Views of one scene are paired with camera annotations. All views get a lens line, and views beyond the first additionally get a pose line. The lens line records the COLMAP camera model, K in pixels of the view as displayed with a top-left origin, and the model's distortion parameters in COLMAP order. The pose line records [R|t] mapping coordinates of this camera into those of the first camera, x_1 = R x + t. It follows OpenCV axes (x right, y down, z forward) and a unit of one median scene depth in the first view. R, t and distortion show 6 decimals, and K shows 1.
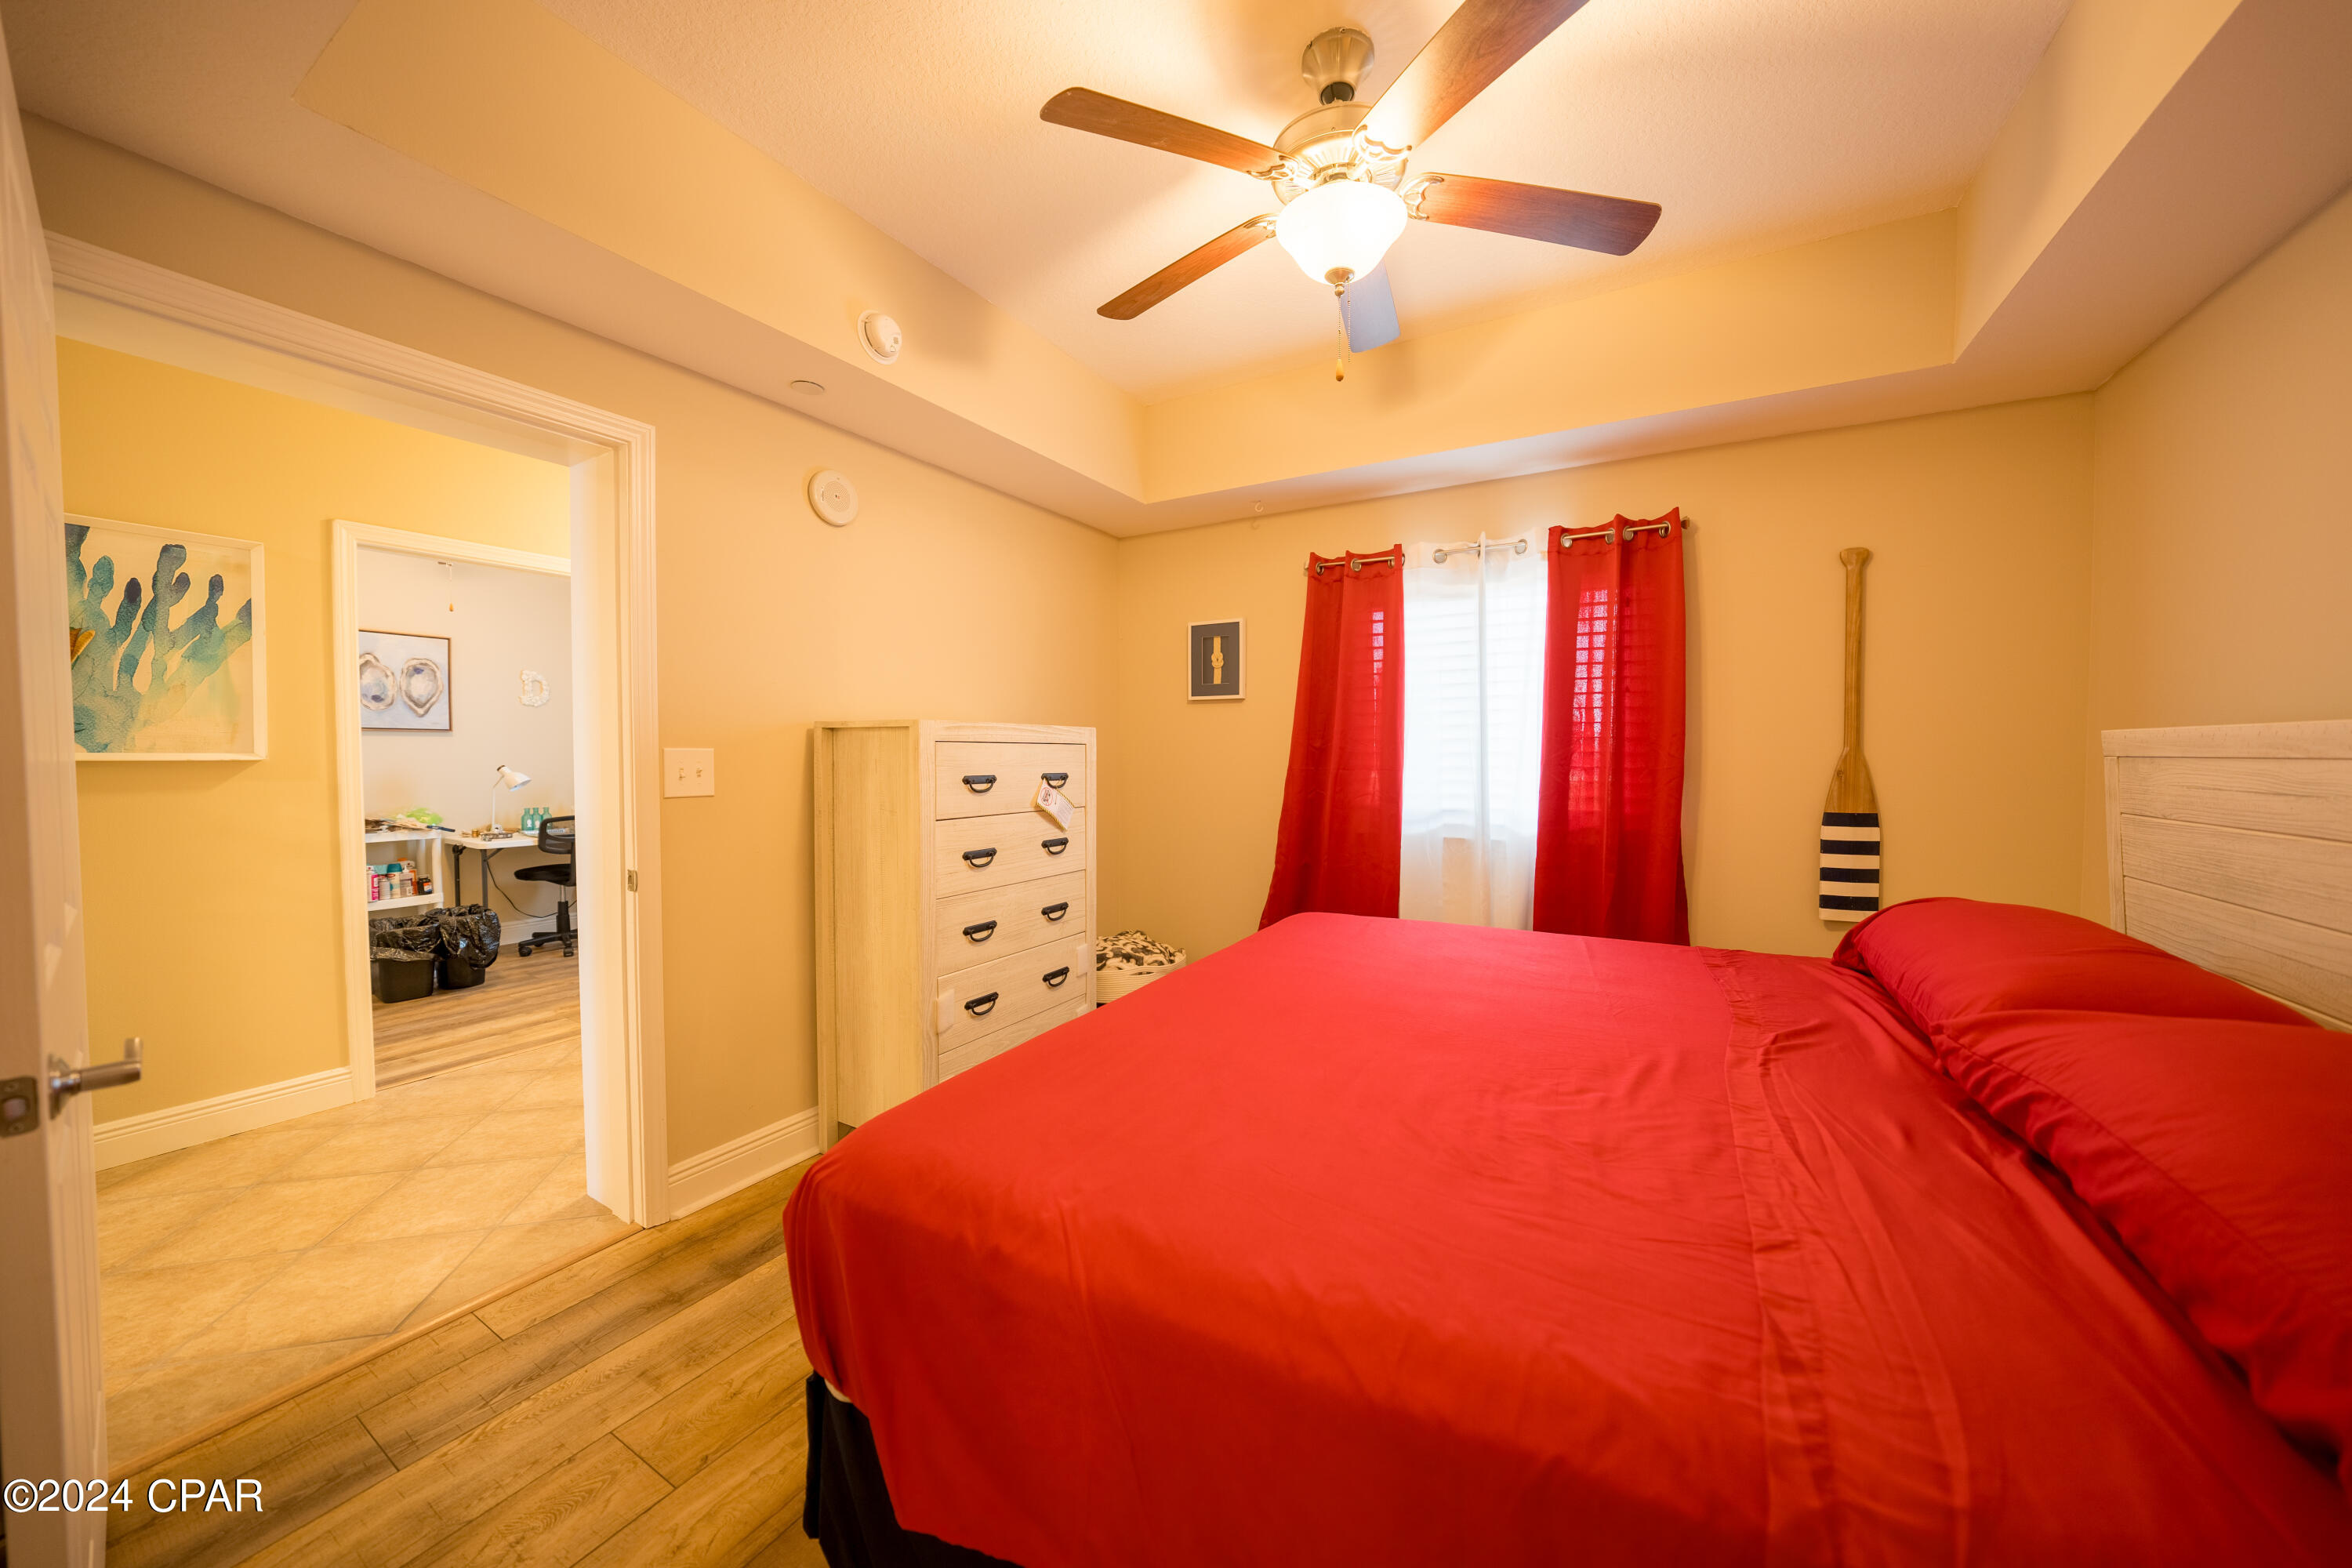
lens RADIAL K [[814.2, 0, 1191.4], [0, 814.2, 776.0], [0, 0, 1]] dist [-0.021522, 0.002641]
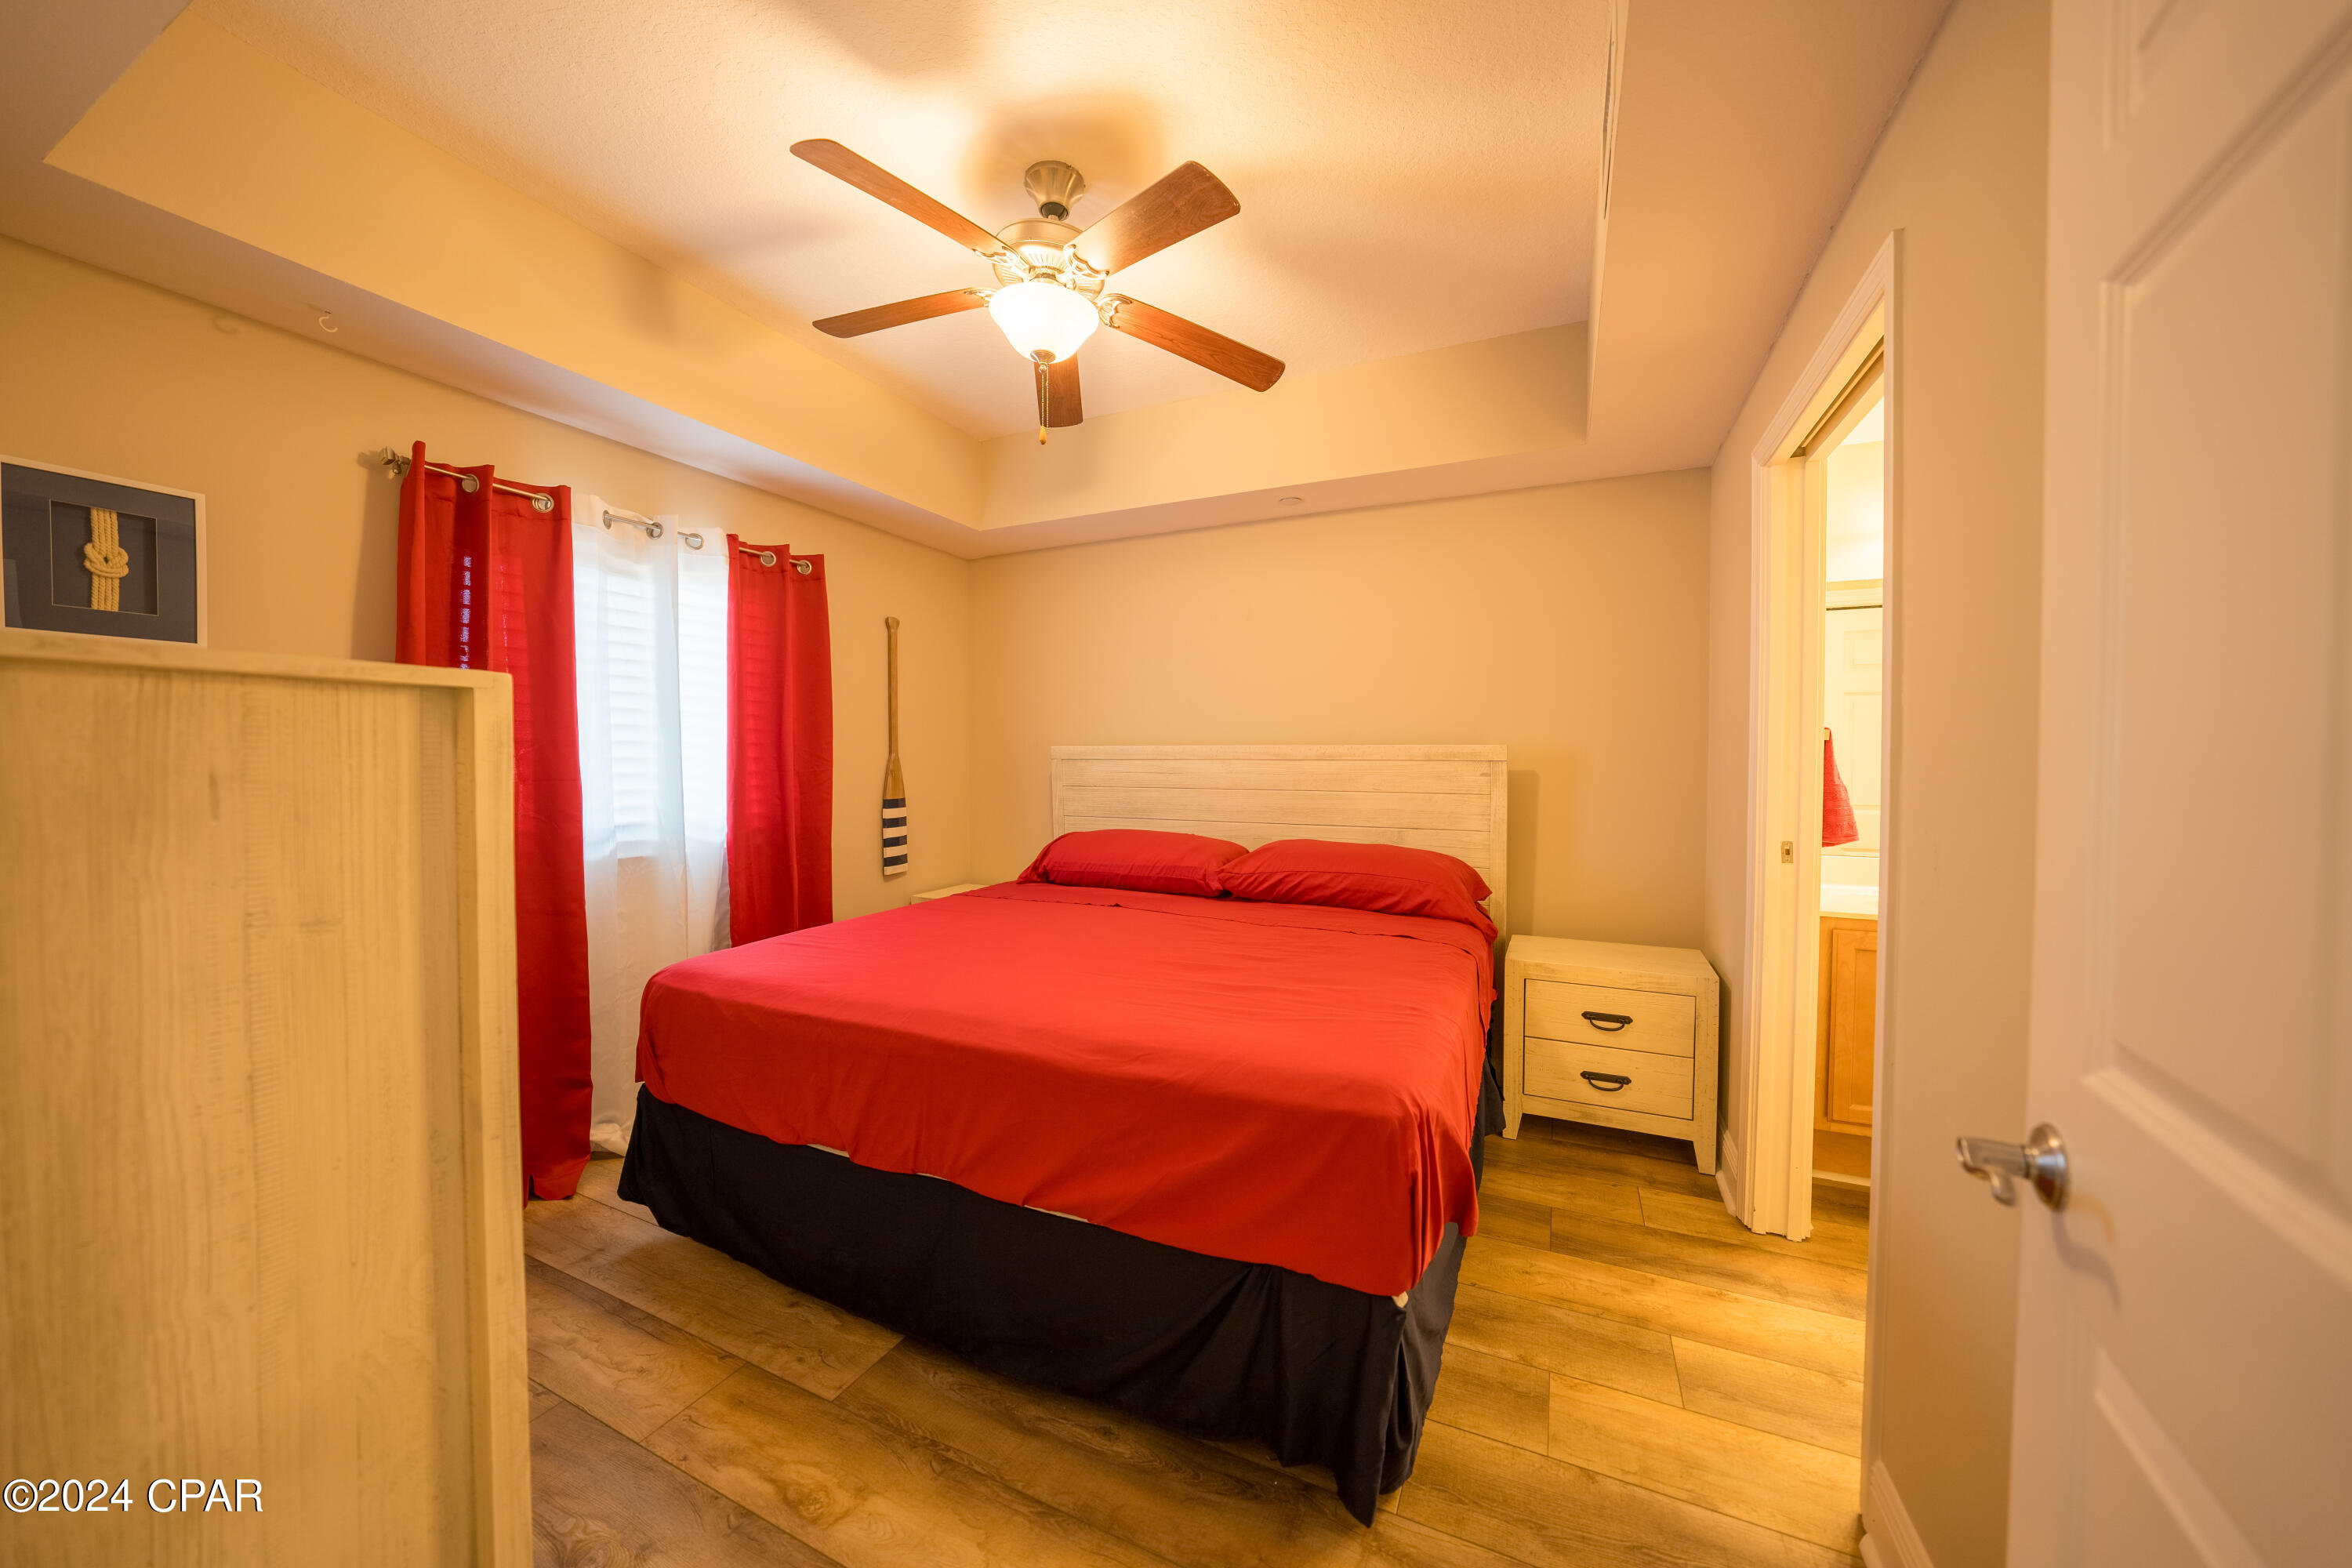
lens RADIAL K [[814.2, 0, 1178.5], [0, 814.2, 774.2], [0, 0, 1]] dist [-0.021522, 0.002641]
pose [[-0.087985, -0.018768, 0.995945, -0.604282], [0.028378, 0.999369, 0.021340, -0.013331], [-0.995717, 0.030141, -0.087397, 0.536226]]
